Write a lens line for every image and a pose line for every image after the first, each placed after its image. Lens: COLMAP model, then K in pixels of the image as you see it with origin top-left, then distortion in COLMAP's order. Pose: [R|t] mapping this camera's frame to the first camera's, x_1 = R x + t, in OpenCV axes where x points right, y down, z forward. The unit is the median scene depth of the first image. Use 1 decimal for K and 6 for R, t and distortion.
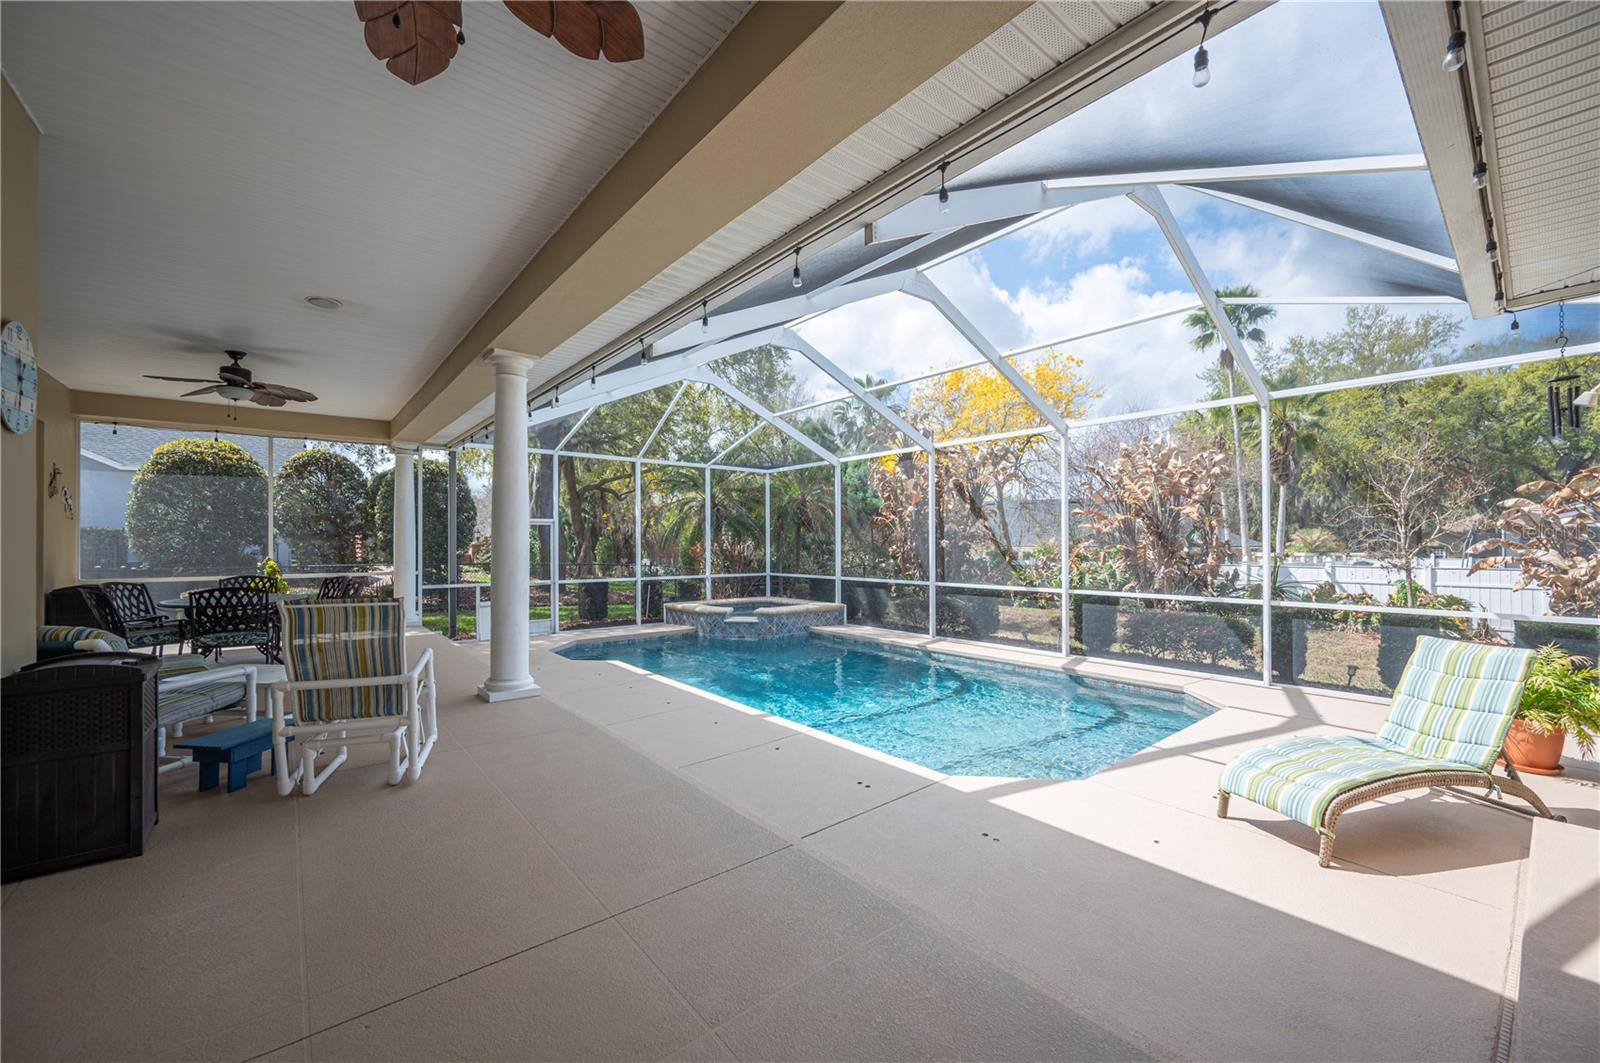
lens RADIAL K [[637.2, 0, 794.8], [0, 637.2, 538.7], [0, 0, 1]] dist [0.003876, -0.000700]
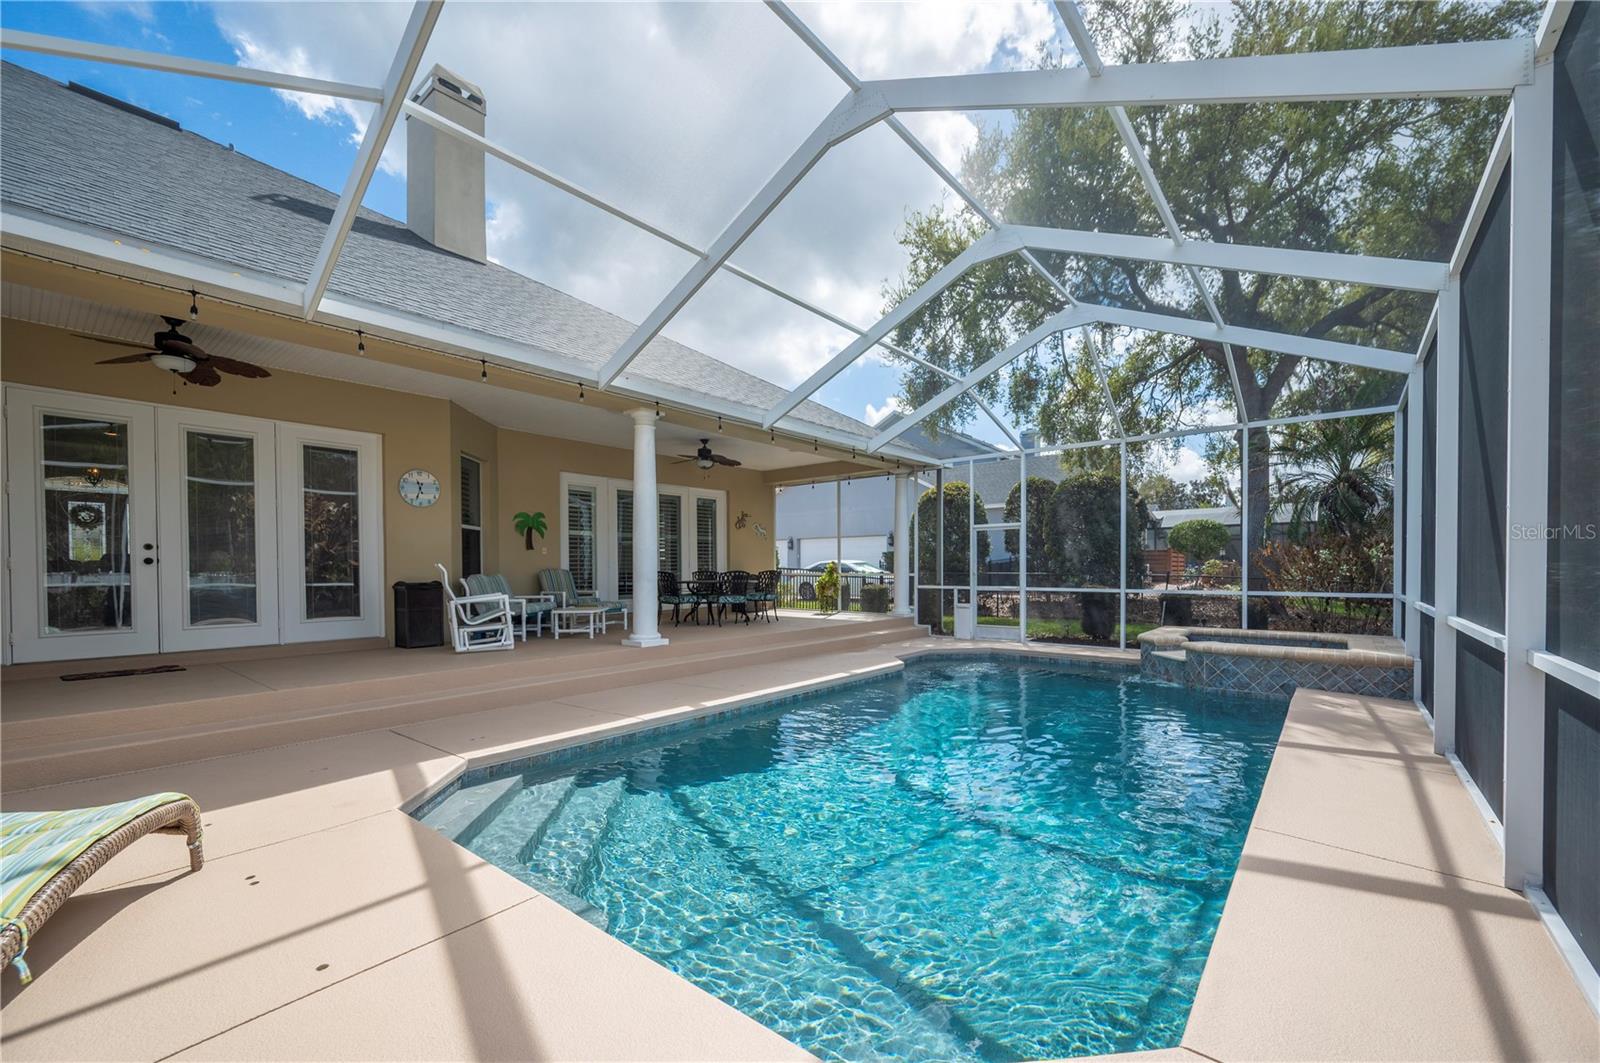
lens RADIAL K [[637.2, 0, 818.9], [0, 637.2, 574.6], [0, 0, 1]] dist [0.003876, -0.000700]
pose [[0.211583, 0.013558, -0.977266, 0.631994], [0.010402, 0.999816, 0.016123, 0.035963], [0.977305, -0.013577, 0.211403, 0.634756]]
